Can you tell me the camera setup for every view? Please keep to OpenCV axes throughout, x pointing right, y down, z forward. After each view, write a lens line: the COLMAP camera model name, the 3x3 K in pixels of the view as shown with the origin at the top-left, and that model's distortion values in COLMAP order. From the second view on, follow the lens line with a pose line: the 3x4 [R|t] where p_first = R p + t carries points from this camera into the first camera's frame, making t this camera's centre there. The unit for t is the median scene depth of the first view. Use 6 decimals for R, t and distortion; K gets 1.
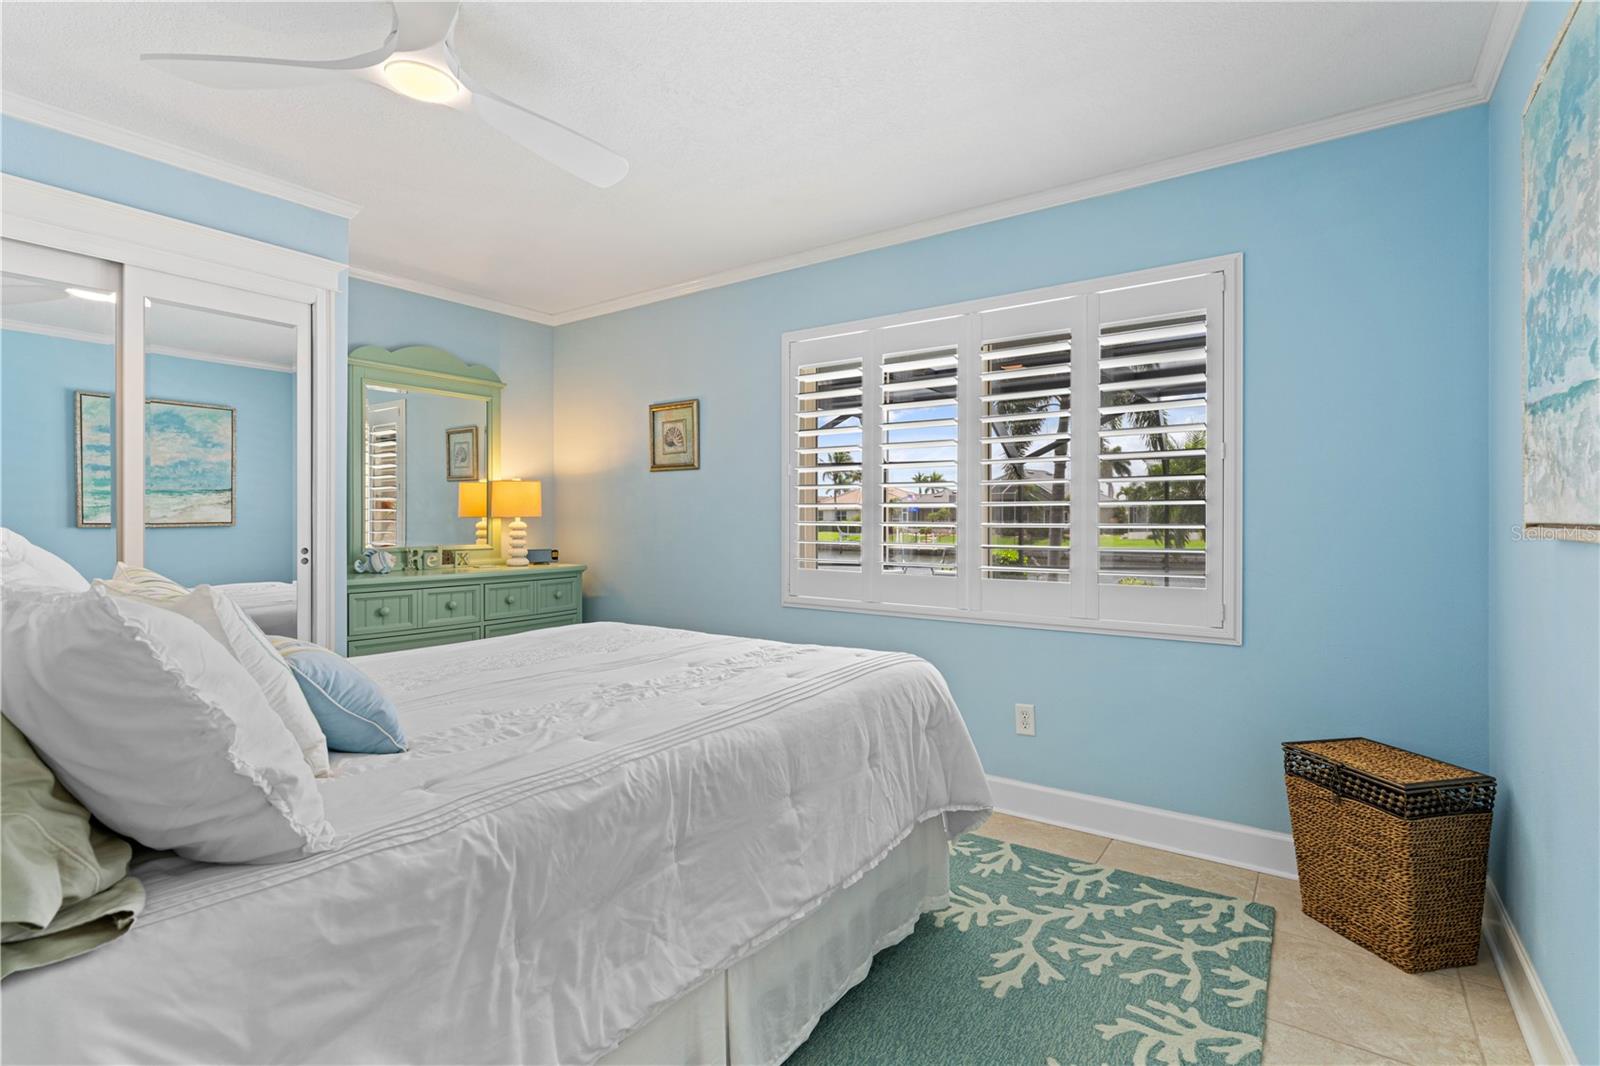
lens RADIAL K [[758.3, 0, 800.0], [0, 758.3, 533.0], [0, 0, 1]] dist [-0.003294, -0.000366]
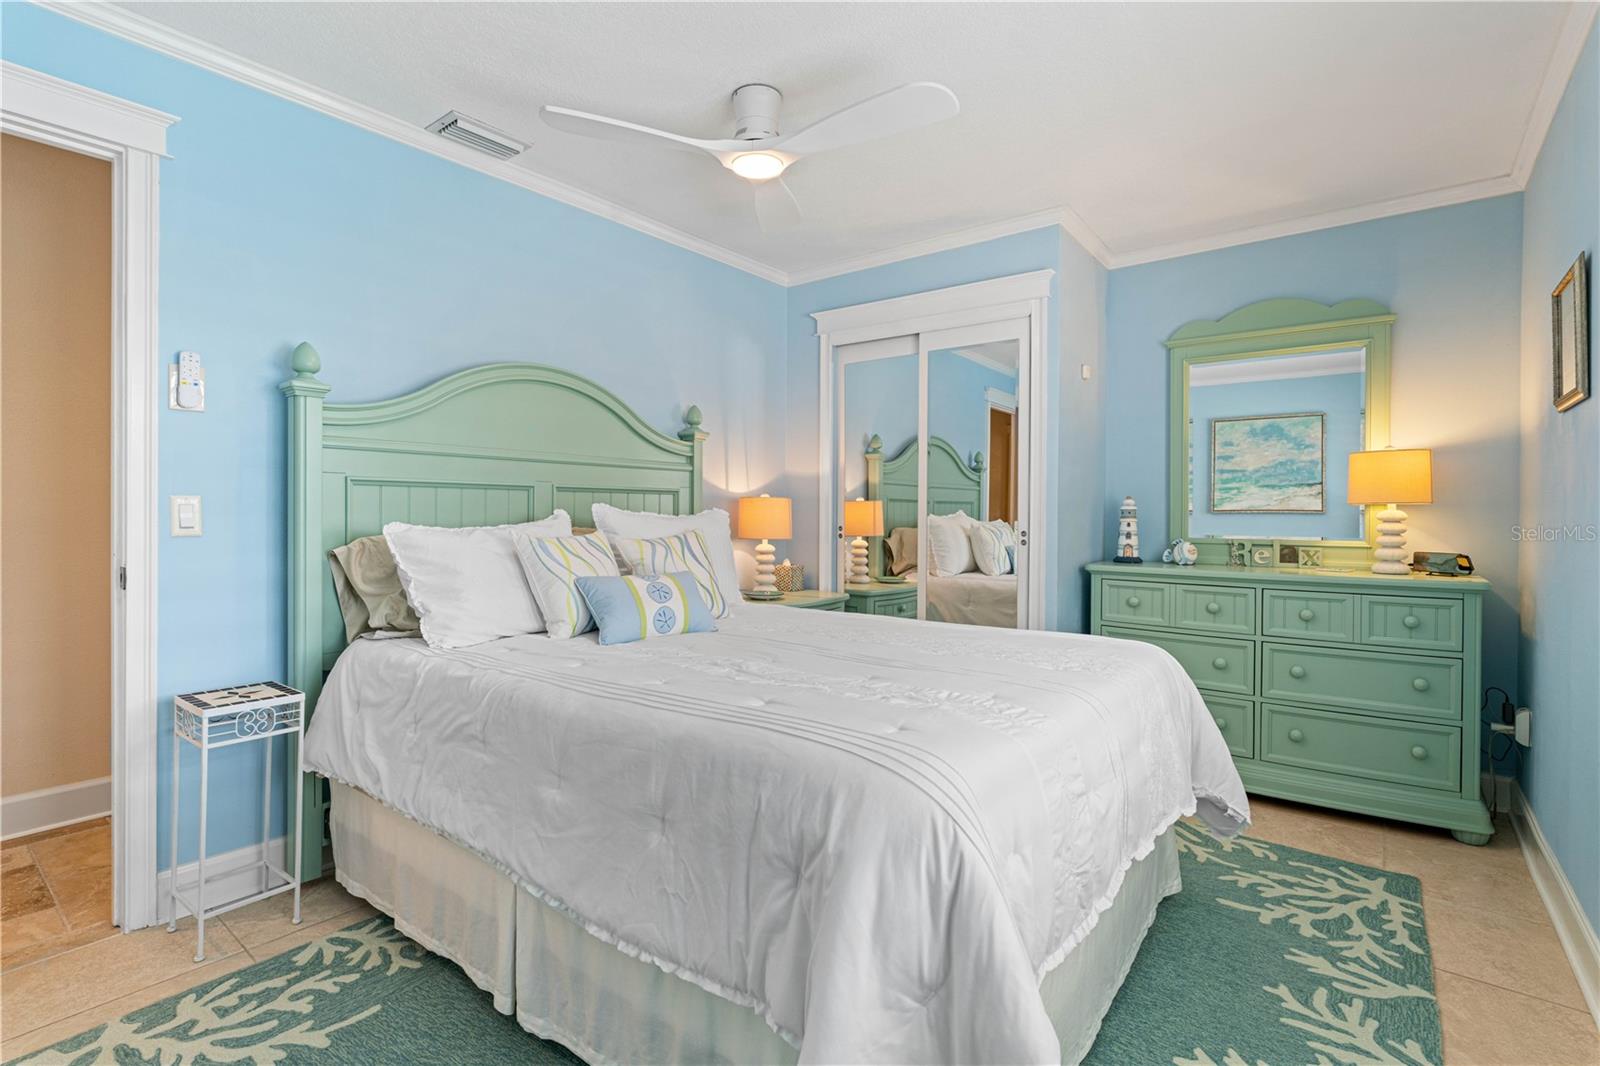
lens RADIAL K [[758.3, 0, 800.0], [0, 758.3, 533.0], [0, 0, 1]] dist [-0.003294, -0.000366]
pose [[-0.037136, 0.026868, -0.998949, 0.358937], [-0.023072, 0.999349, 0.027736, -0.000646], [0.999044, 0.024078, -0.036492, 0.514416]]
